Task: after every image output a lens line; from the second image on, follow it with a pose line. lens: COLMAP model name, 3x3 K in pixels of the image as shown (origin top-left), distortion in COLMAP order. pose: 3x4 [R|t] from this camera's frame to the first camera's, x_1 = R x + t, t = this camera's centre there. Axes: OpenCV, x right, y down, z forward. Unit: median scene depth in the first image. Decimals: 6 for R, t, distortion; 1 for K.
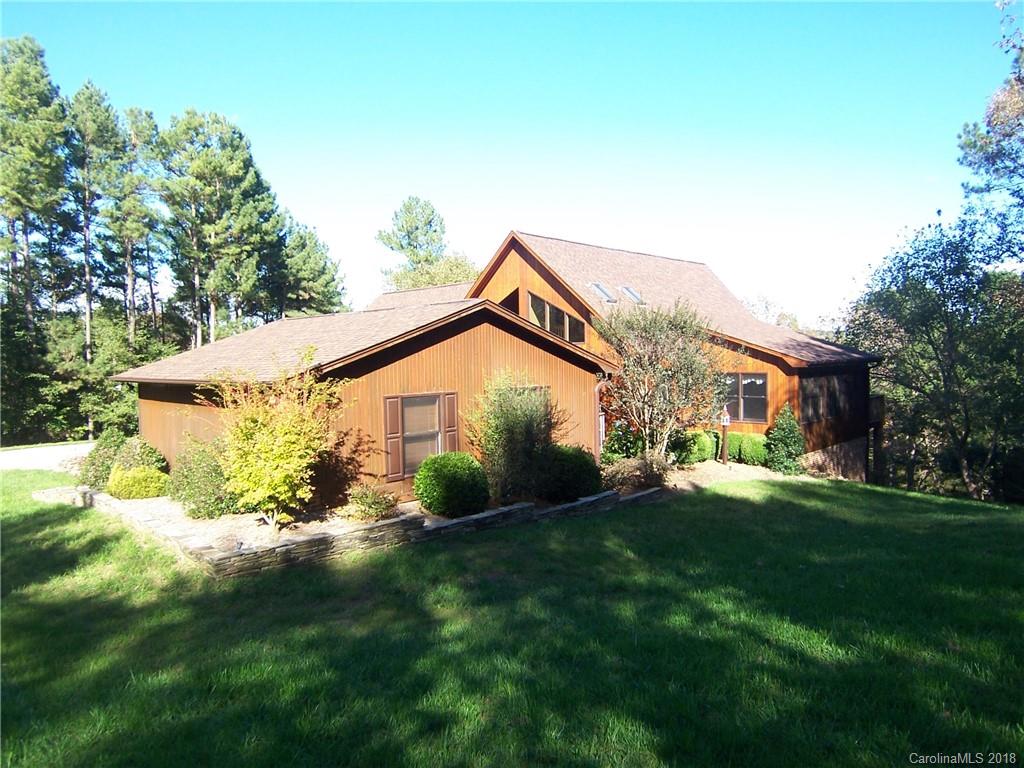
lens RADIAL K [[685.0, 0, 515.2], [0, 685.0, 381.5], [0, 0, 1]] dist [-0.003735, -0.051553]
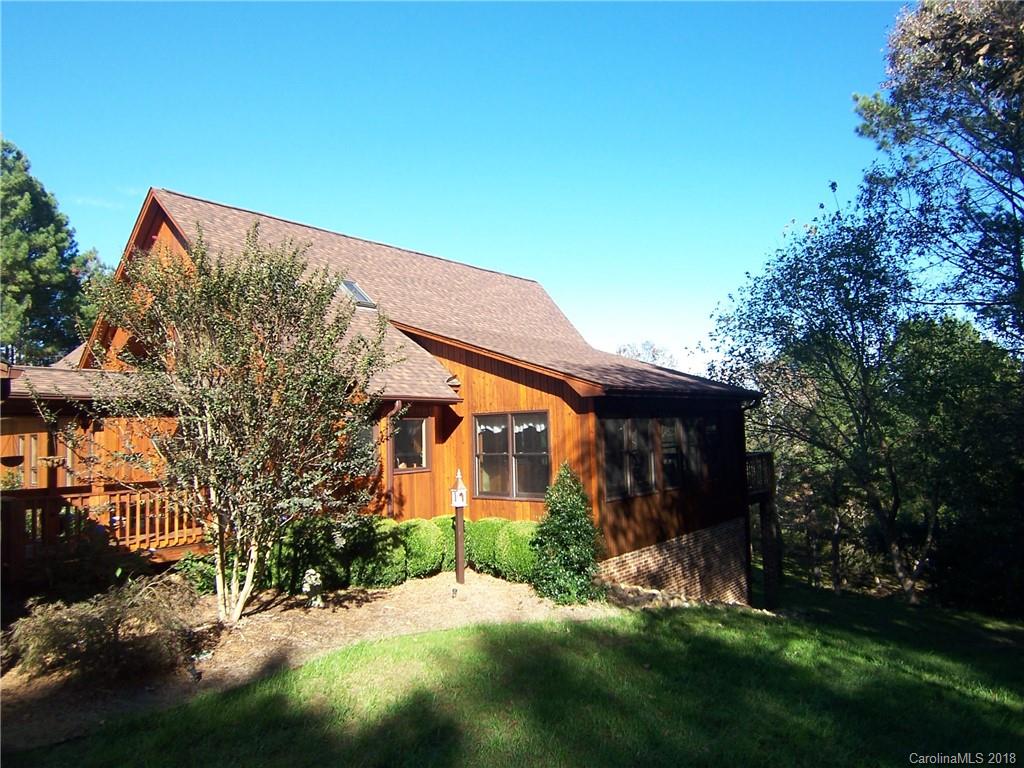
lens RADIAL K [[685.0, 0, 515.2], [0, 685.0, 381.5], [0, 0, 1]] dist [-0.003735, -0.051553]
pose [[0.995991, -0.008259, 0.089069, 0.275839], [0.018138, 0.993690, -0.110688, 0.024195], [-0.087593, 0.111860, 0.989856, 0.416599]]
